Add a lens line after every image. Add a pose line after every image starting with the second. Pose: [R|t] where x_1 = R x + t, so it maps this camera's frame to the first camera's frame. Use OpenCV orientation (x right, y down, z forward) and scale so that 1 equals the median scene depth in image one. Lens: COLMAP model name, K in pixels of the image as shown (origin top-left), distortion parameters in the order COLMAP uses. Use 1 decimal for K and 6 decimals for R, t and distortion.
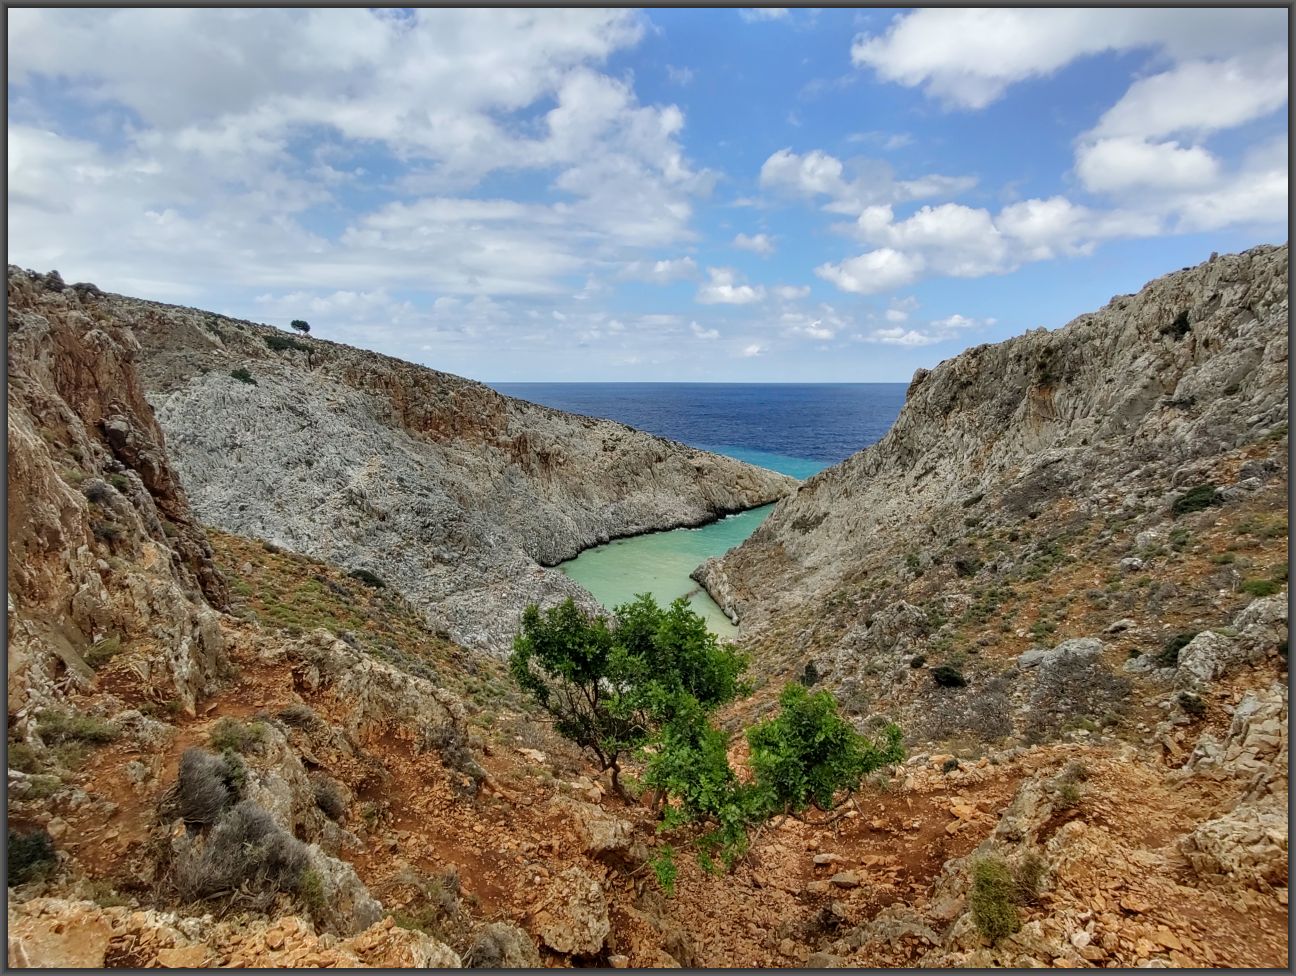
lens RADIAL K [[638.2, 0, 646.2], [0, 638.2, 489.1], [0, 0, 1]] dist [0.004795, 0.000057]
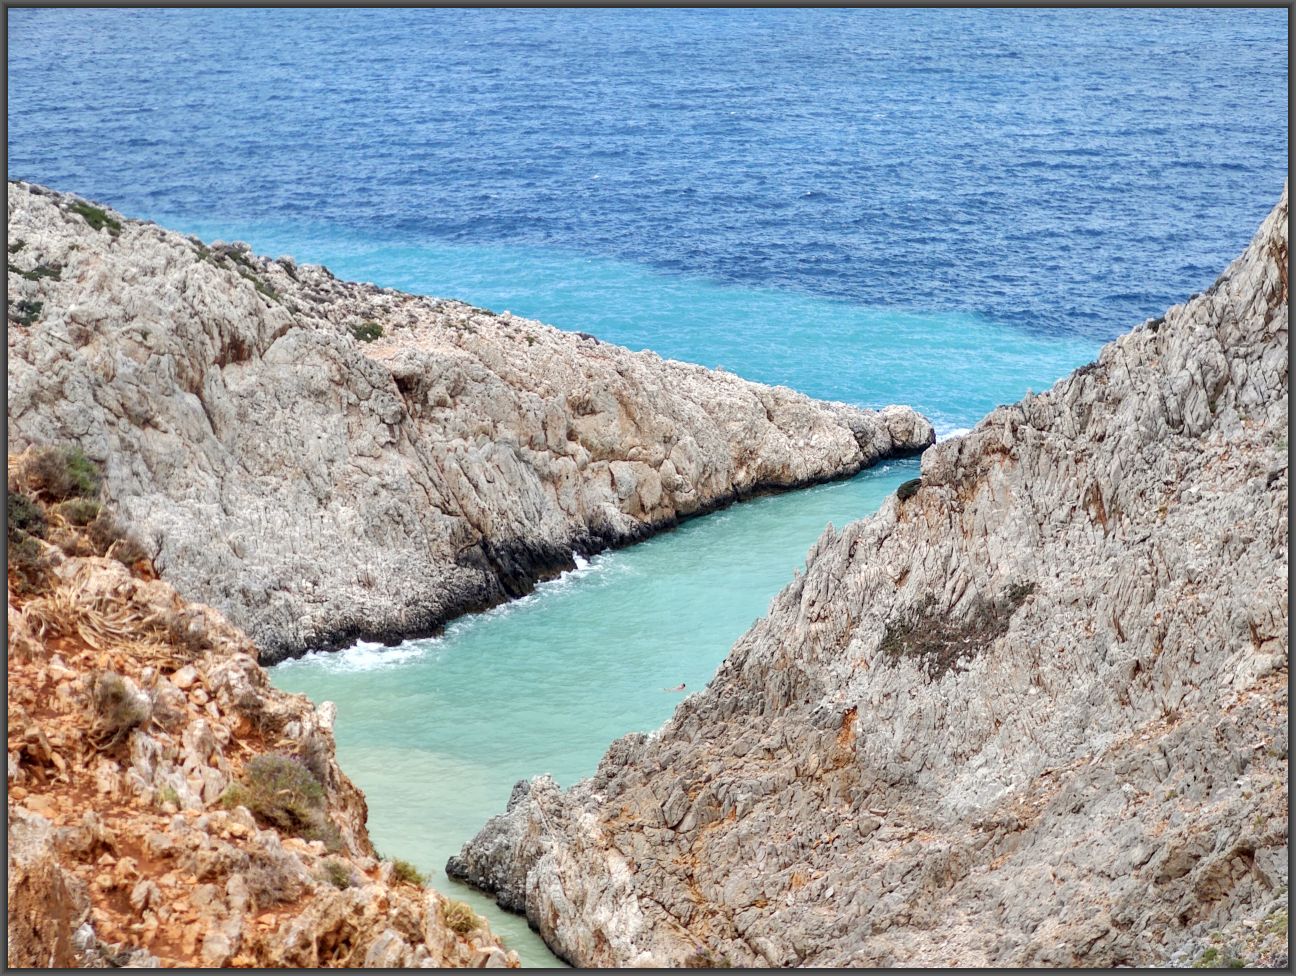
lens RADIAL K [[2912.6, 0, 653.4], [0, 2912.6, 507.5], [0, 0, 1]] dist [0.667314, -6.481580]
pose [[0.977346, -0.051497, 0.205287, -0.152960], [0.043912, 0.998180, 0.041338, -0.079294], [-0.207042, -0.031387, 0.977828, -0.144578]]
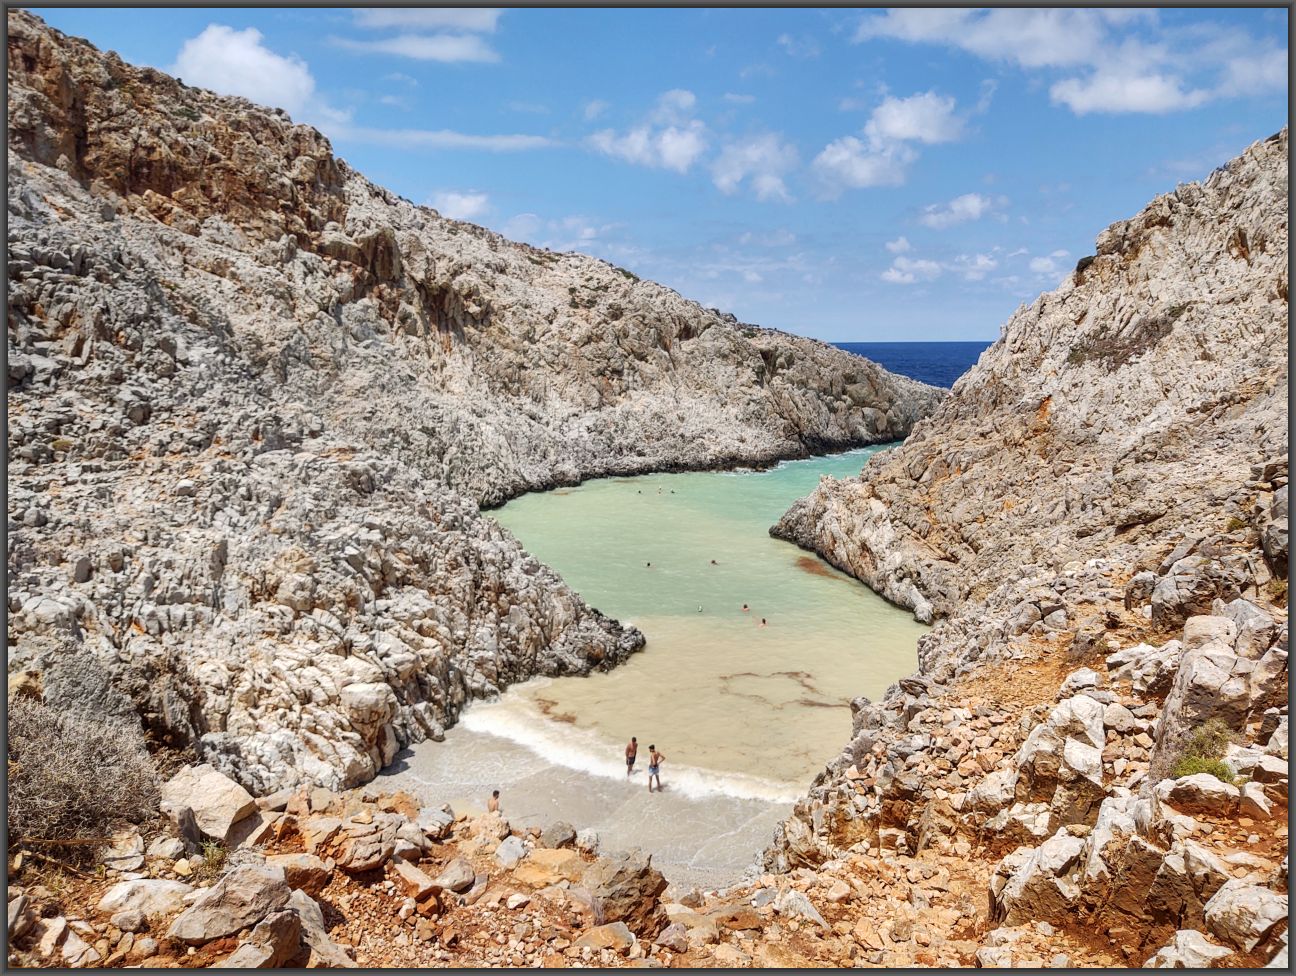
lens RADIAL K [[983.8, 0, 652.7], [0, 983.8, 468.7], [0, 0, 1]] dist [0.066659, -0.117129]
pose [[0.999996, -0.001682, -0.002286, -0.011561], [0.001588, 0.999176, -0.040556, 0.251636], [0.002353, 0.040552, 0.999175, 0.773341]]
